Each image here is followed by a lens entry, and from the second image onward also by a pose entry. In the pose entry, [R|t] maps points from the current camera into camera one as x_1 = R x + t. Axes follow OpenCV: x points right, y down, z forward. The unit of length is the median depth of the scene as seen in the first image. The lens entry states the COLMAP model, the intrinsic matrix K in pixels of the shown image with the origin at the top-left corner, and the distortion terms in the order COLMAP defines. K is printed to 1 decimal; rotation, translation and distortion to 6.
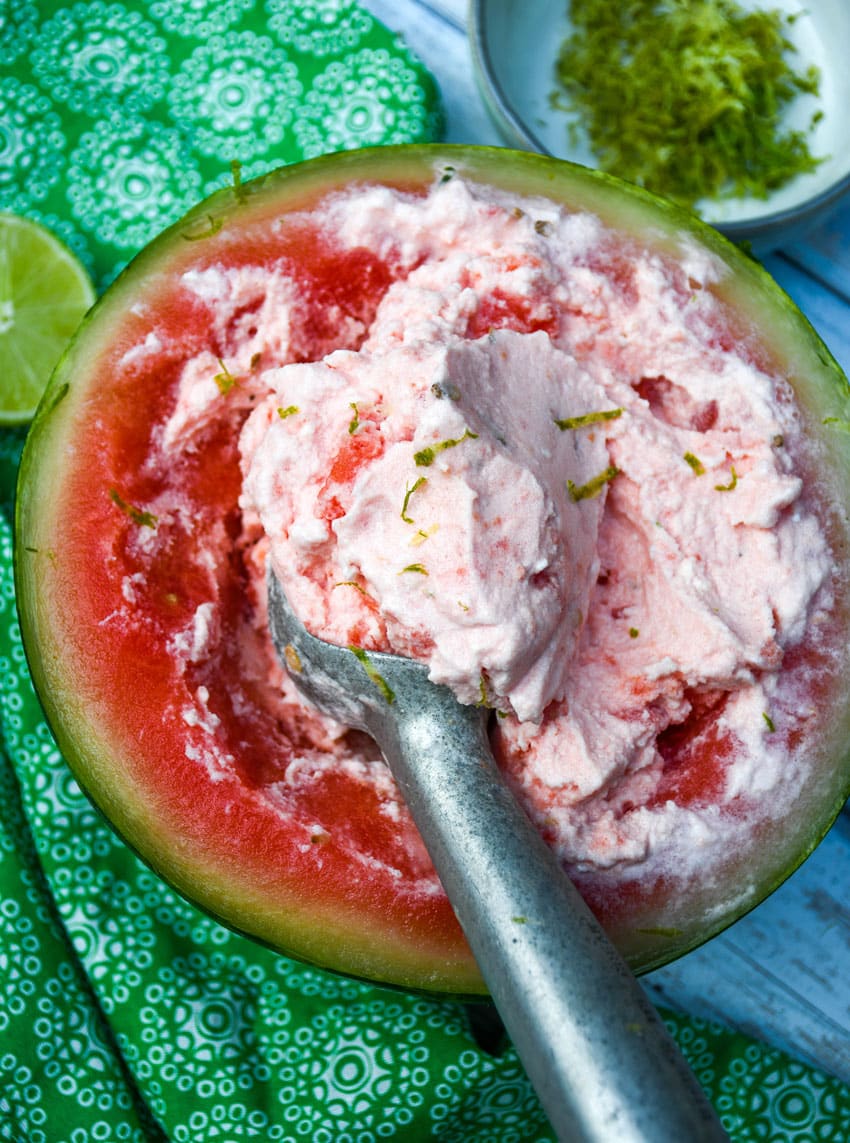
lens RADIAL K [[901.8, 0, 425.0], [0, 901.8, 571.5], [0, 0, 1]] dist [0.029806, 0.001831]
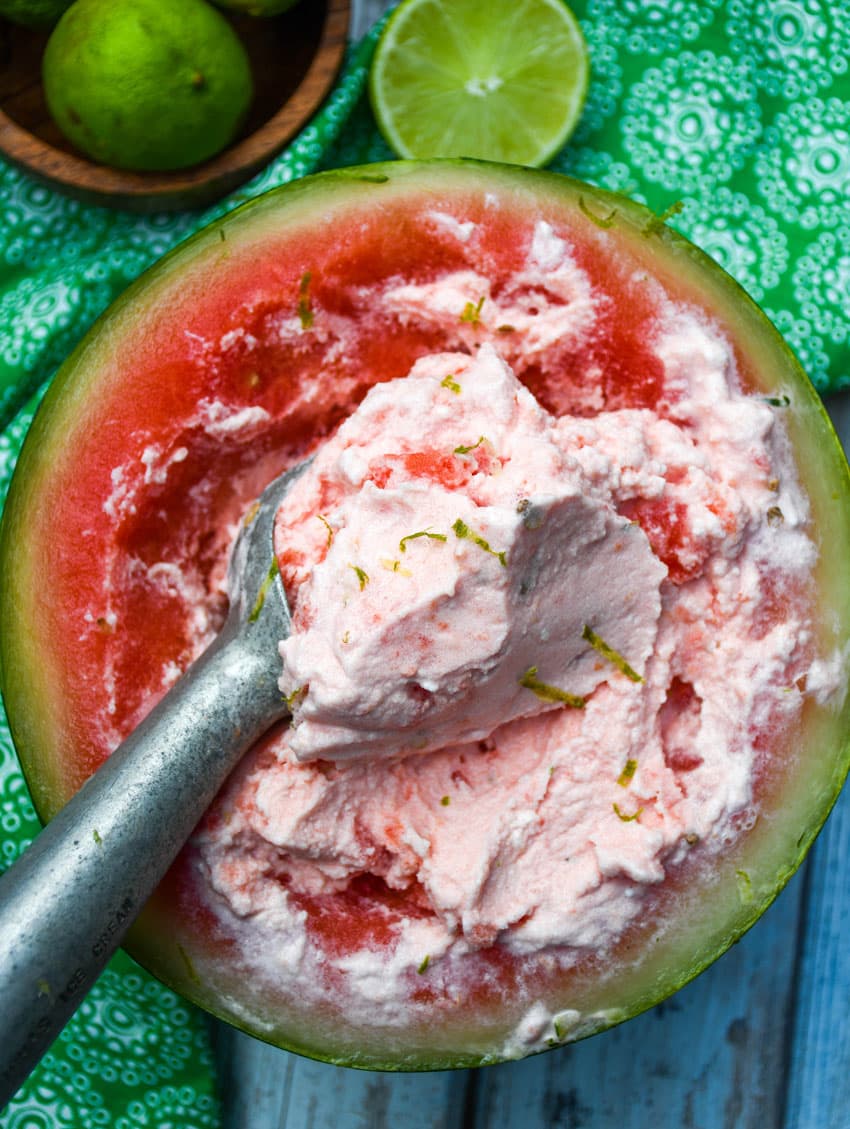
lens RADIAL K [[912.6, 0, 419.3], [0, 912.6, 579.9], [0, 0, 1]] dist [0.034589, 0.001137]
pose [[0.491074, 0.869897, -0.046104, 0.055094], [-0.866680, 0.493223, 0.074816, -0.103788], [0.087822, 0.003217, 0.996131, 0.003597]]
